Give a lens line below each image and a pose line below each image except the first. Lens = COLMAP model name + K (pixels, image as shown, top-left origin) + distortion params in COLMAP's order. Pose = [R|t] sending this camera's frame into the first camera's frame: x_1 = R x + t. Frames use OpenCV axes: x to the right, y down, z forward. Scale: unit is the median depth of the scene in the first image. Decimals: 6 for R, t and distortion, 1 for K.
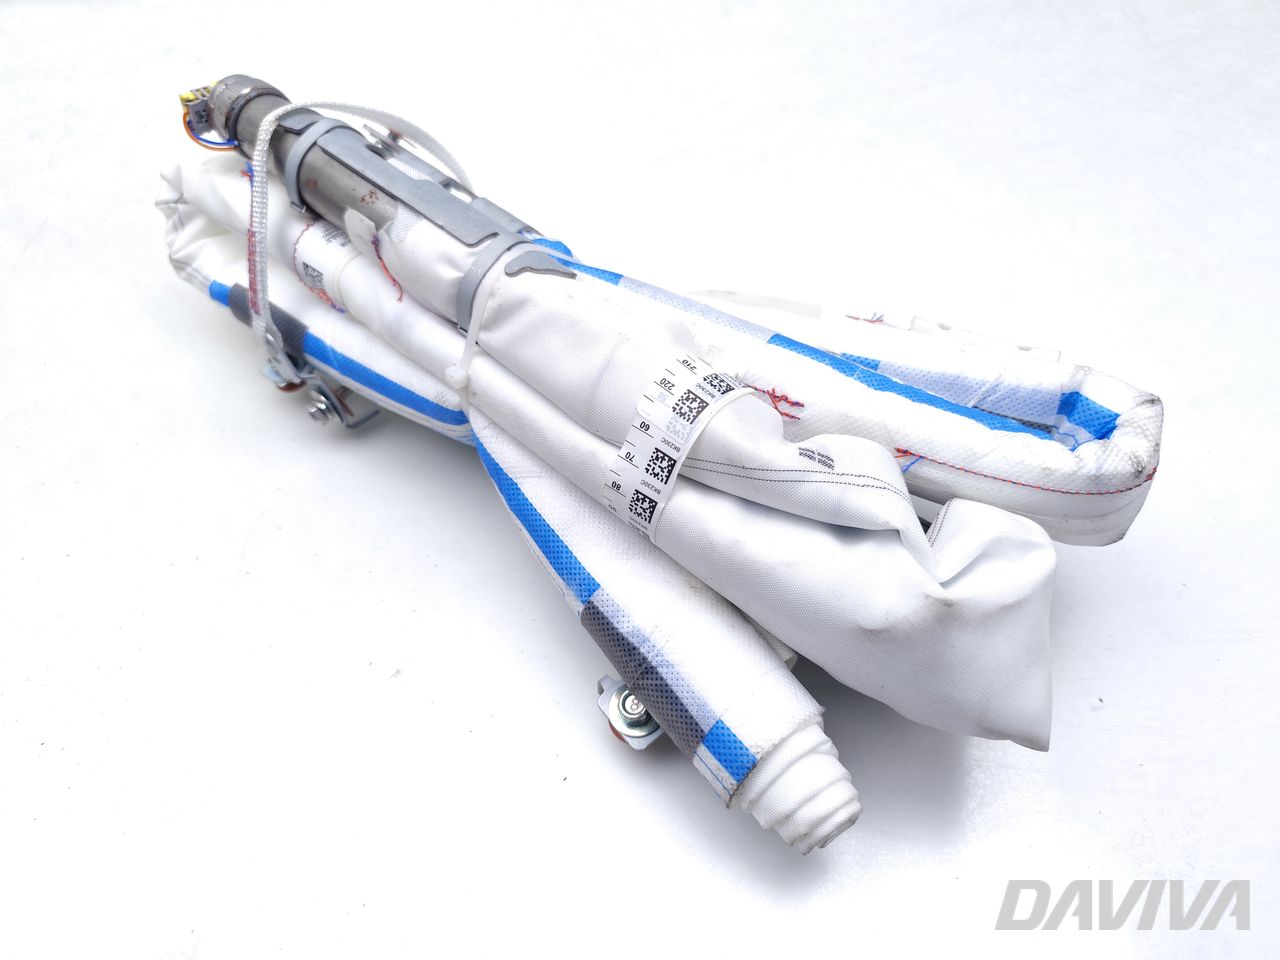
lens RADIAL K [[858.9, 0, 638.7], [0, 858.9, 473.3], [0, 0, 1]] dist [0.029053, -0.006939]
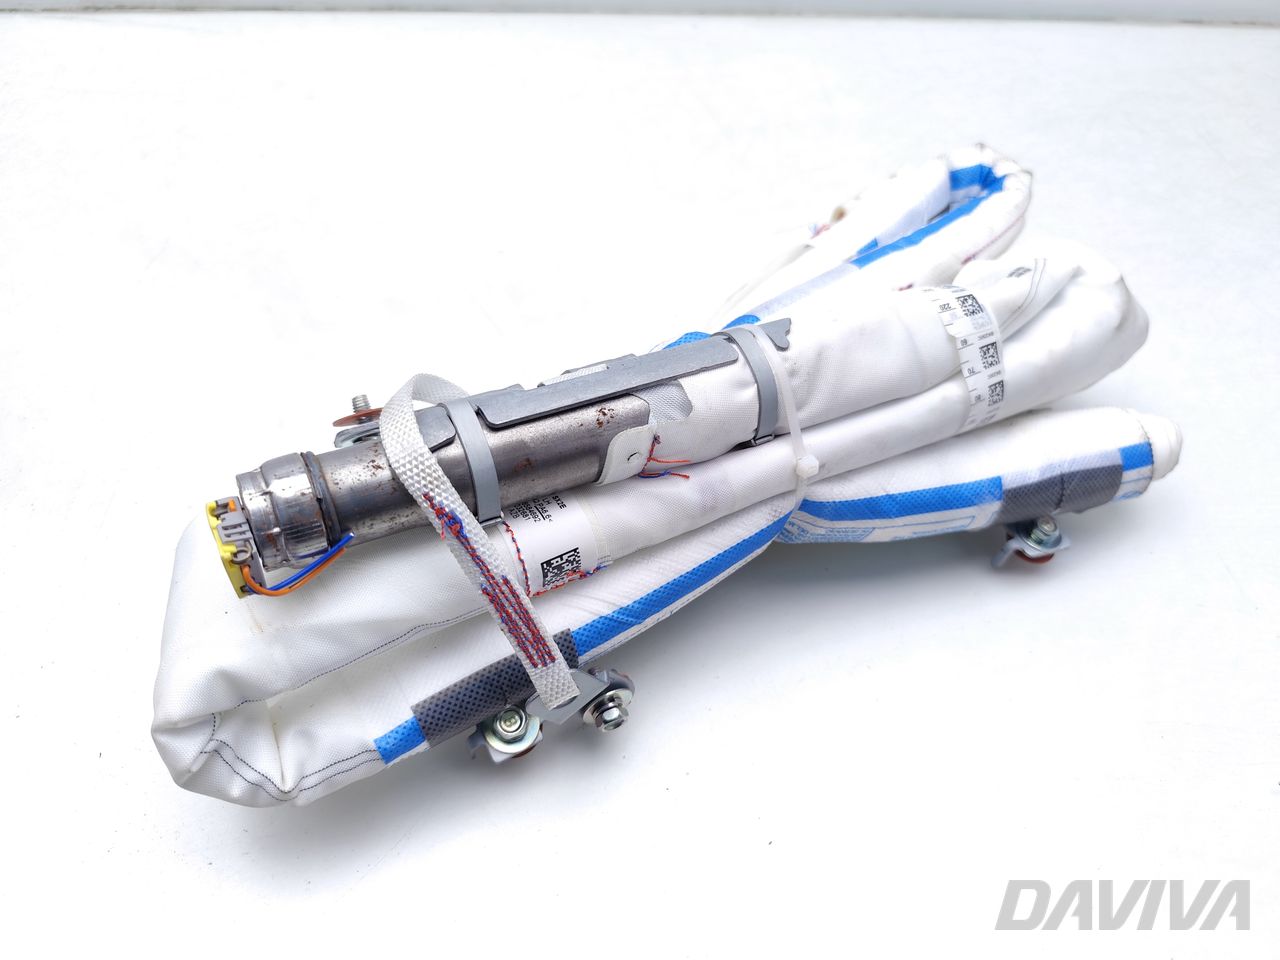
lens RADIAL K [[858.9, 0, 639.9], [0, 858.9, 485.0], [0, 0, 1]] dist [0.029053, -0.006939]
pose [[0.347705, -0.680487, 0.645011, -1.007582], [0.701383, 0.645312, 0.302711, -0.576815], [-0.622224, 0.347145, 0.701660, 0.485227]]
